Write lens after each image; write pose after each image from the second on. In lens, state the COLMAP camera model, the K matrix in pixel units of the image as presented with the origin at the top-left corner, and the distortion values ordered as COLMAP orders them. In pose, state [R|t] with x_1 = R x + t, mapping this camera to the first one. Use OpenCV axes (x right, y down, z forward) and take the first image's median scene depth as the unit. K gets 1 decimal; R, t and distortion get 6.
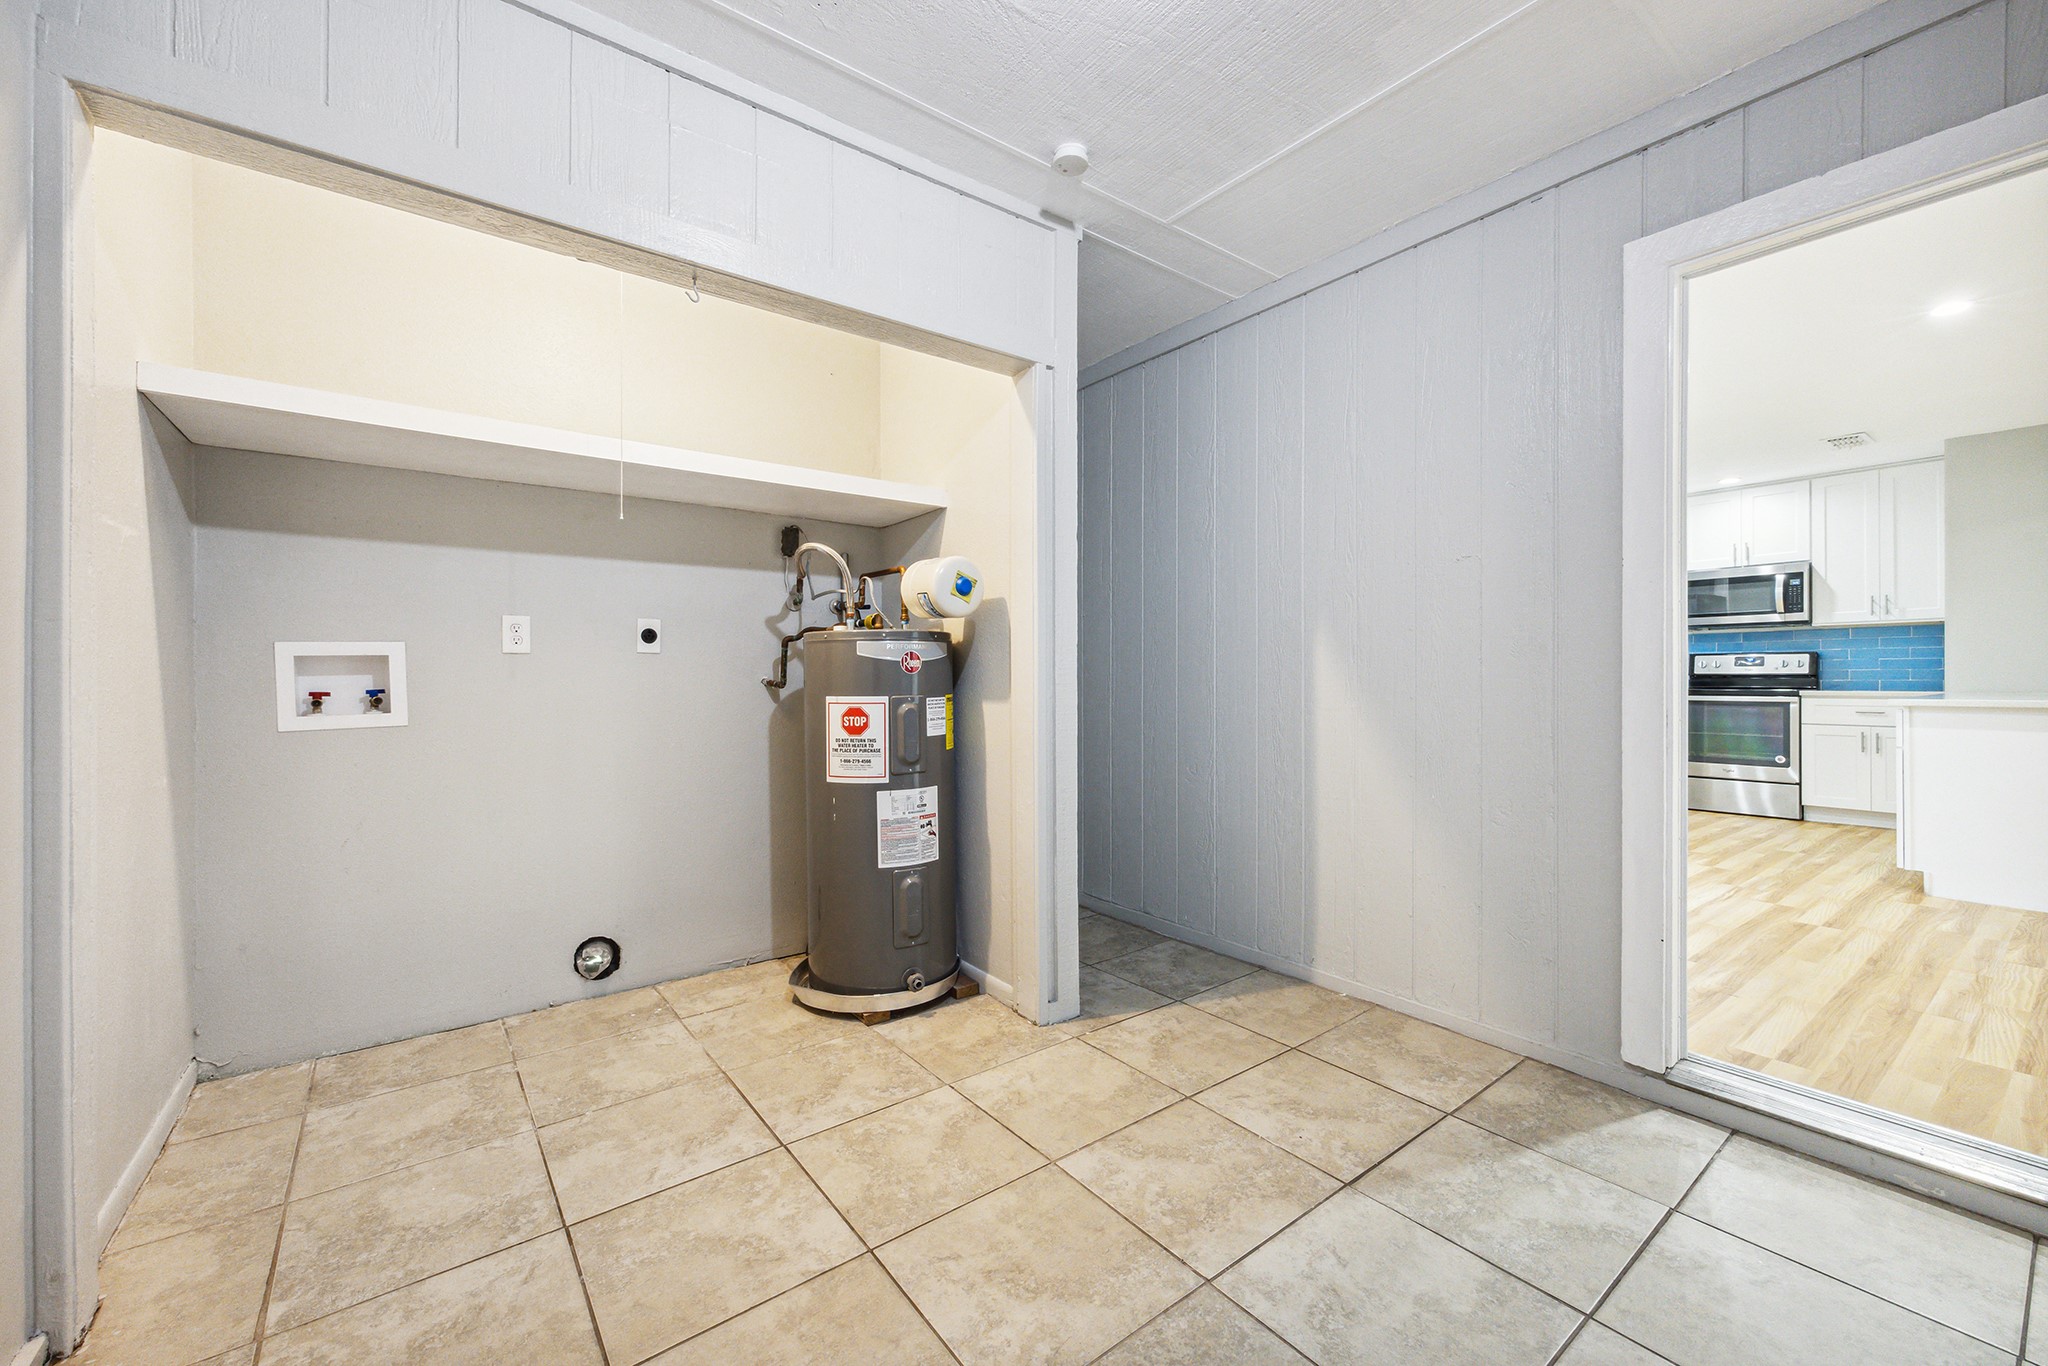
lens RADIAL K [[825.7, 0, 1024.0], [0, 825.7, 683.0], [0, 0, 1]] dist [0.001644, 0.000182]
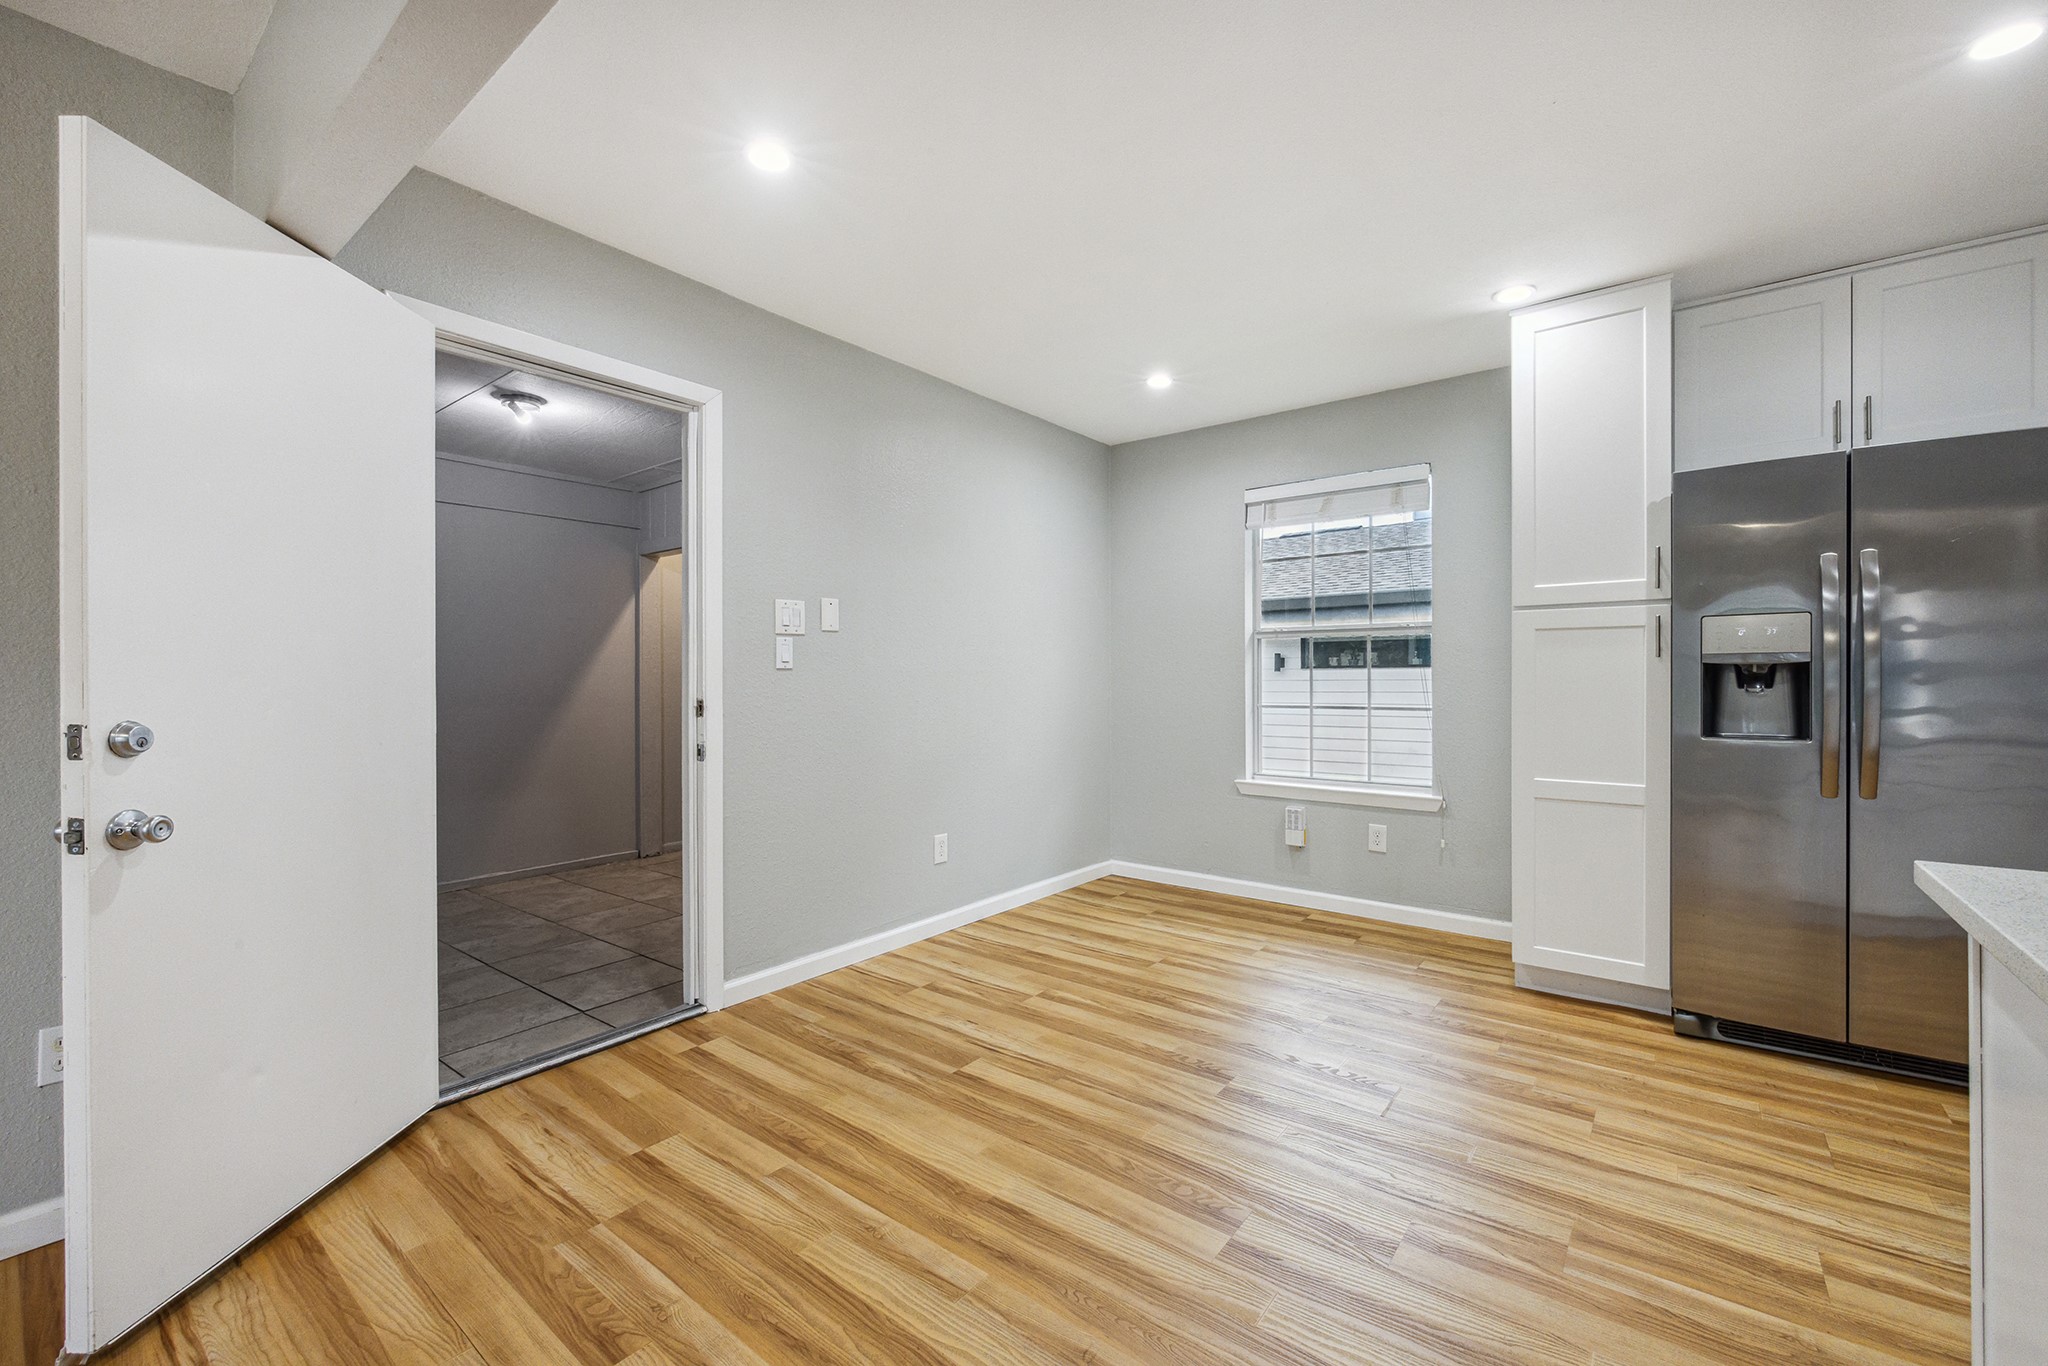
lens RADIAL K [[825.7, 0, 1024.0], [0, 825.7, 683.0], [0, 0, 1]] dist [0.001644, 0.000182]
pose [[0.260096, 0.007560, -0.965553, 2.256272], [-0.006786, 0.999959, 0.006002, -0.071614], [0.965559, 0.004991, 0.260136, 1.195315]]
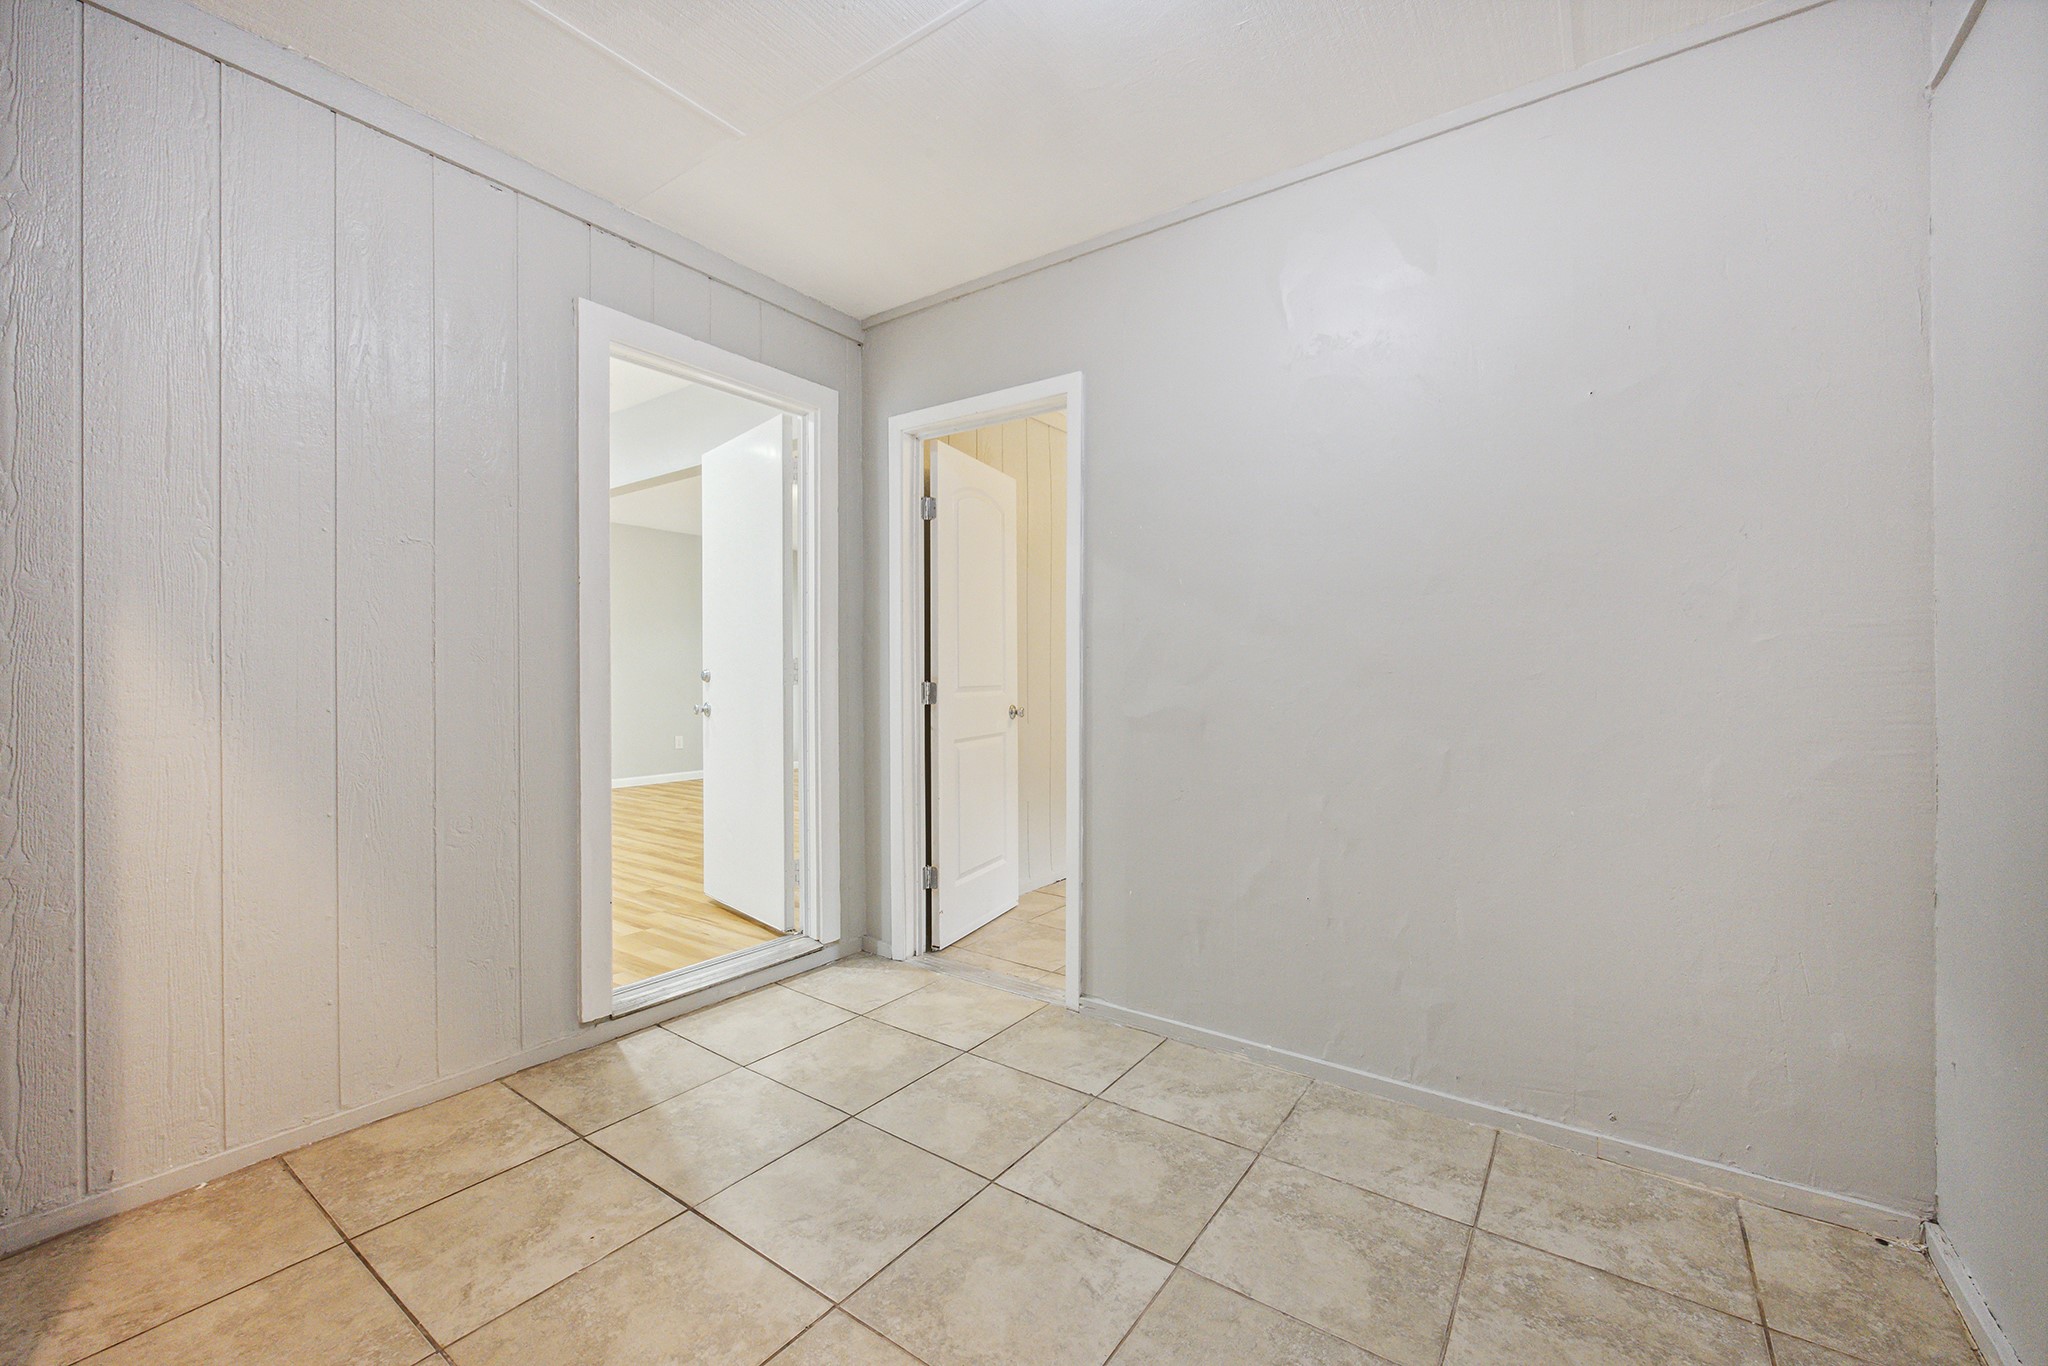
lens RADIAL K [[819.9, 0, 1024.2], [0, 819.9, 625.1], [0, 0, 1]] dist [0.001212, 0.000126]
pose [[-0.302978, 0.065910, 0.950716, -0.611840], [0.008634, 0.997754, -0.066419, -0.016113], [-0.952958, -0.011915, -0.302867, 0.802149]]
